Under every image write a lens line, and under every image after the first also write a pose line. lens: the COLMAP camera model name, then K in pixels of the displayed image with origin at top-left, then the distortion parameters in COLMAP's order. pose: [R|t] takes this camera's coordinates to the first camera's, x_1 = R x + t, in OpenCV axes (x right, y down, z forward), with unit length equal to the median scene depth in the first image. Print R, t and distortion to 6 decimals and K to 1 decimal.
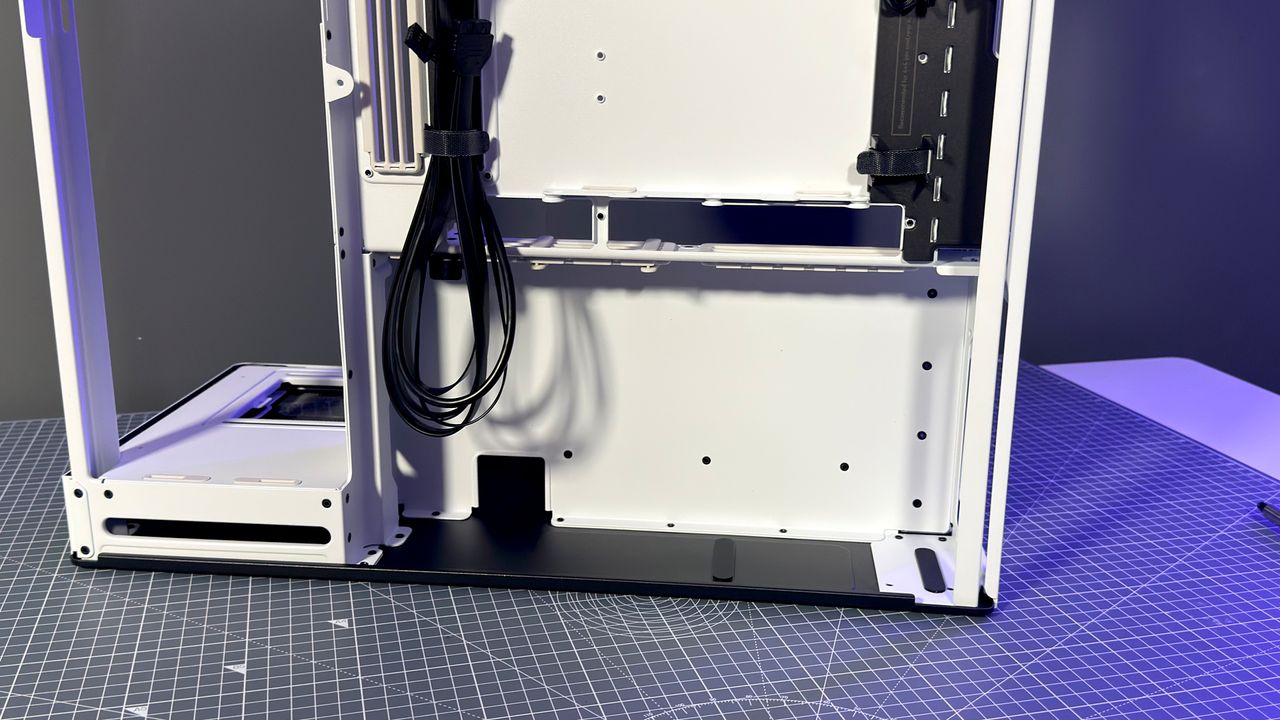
lens RADIAL K [[1272.4, 0, 635.1], [0, 1272.4, 359.9], [0, 0, 1]] dist [0.214732, -0.509855]
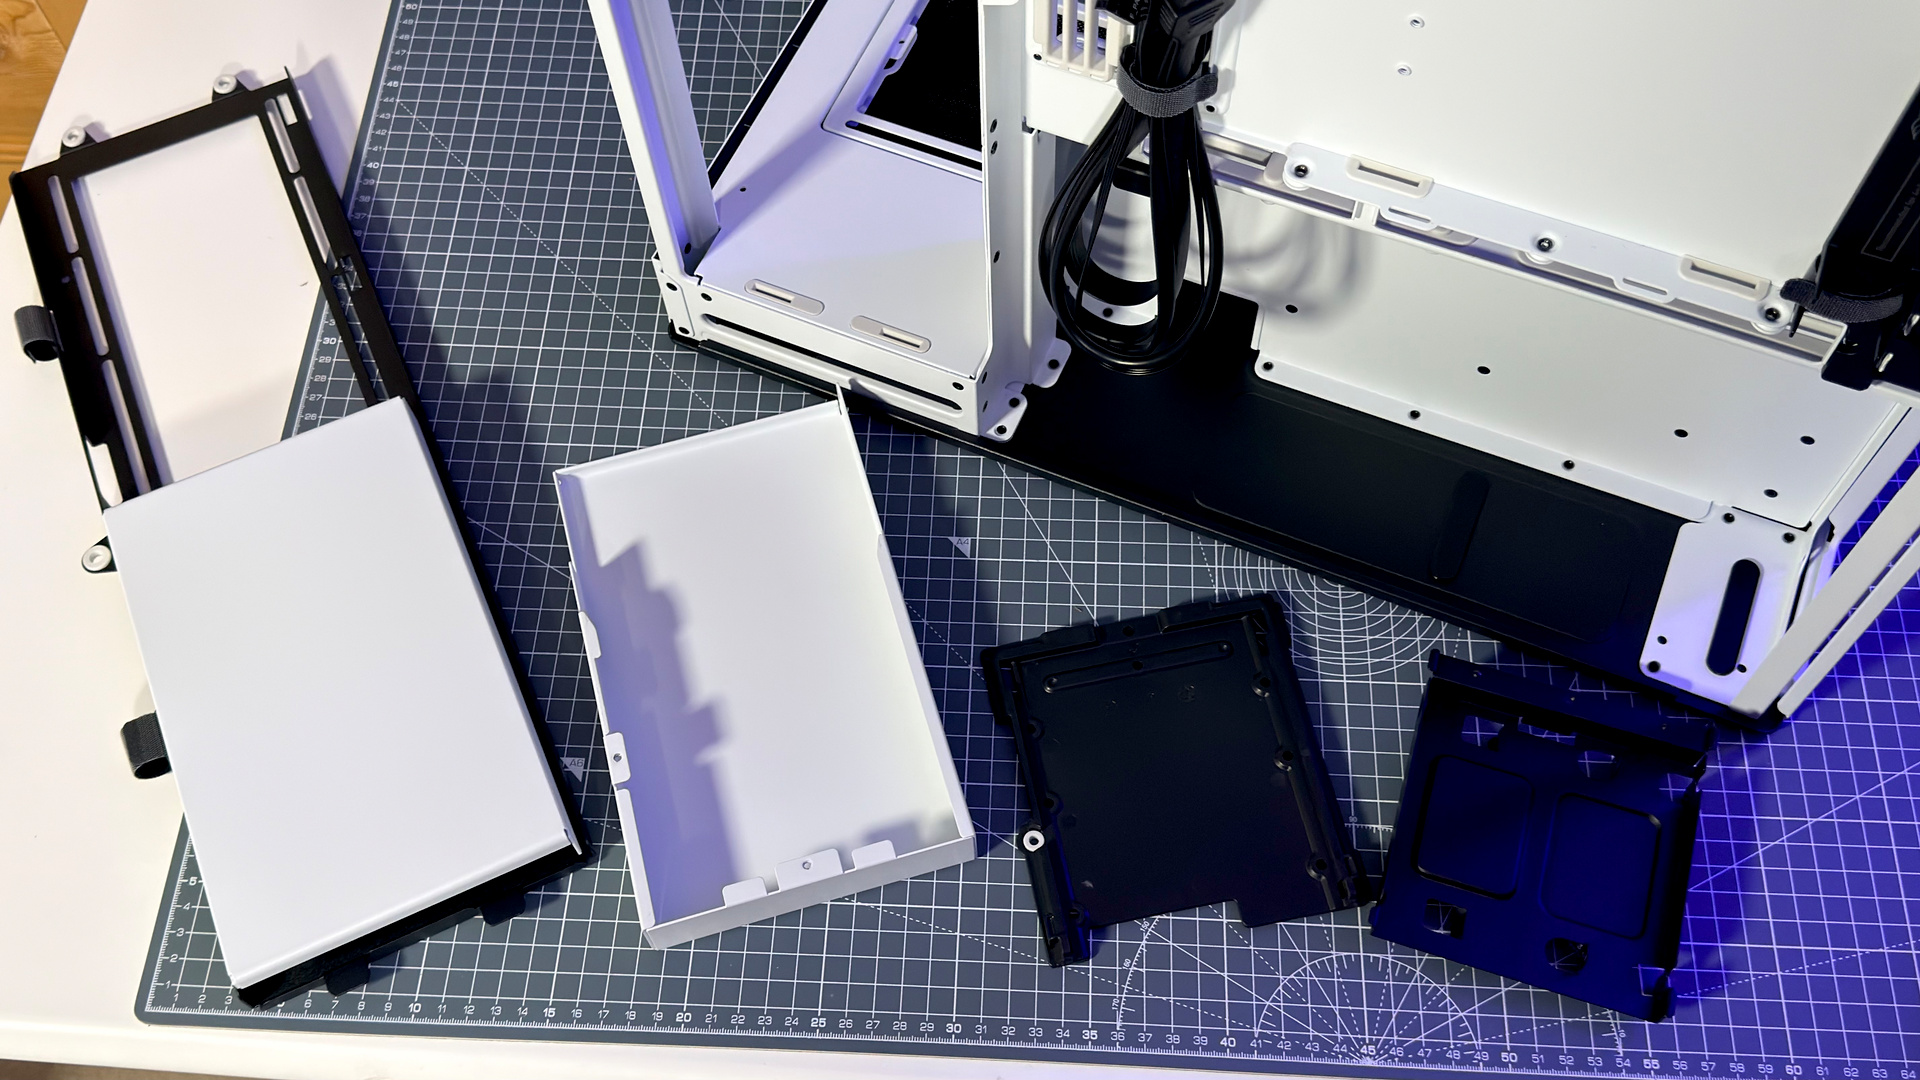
lens RADIAL K [[1908.6, 0, 952.6], [0, 1908.6, 539.9], [0, 0, 1]] dist [0.214732, -0.509855]
pose [[0.951639, 0.250240, -0.178221, -0.009657], [-0.044610, 0.686521, 0.725741, -0.665514], [0.303961, -0.682693, 0.664483, 0.152265]]
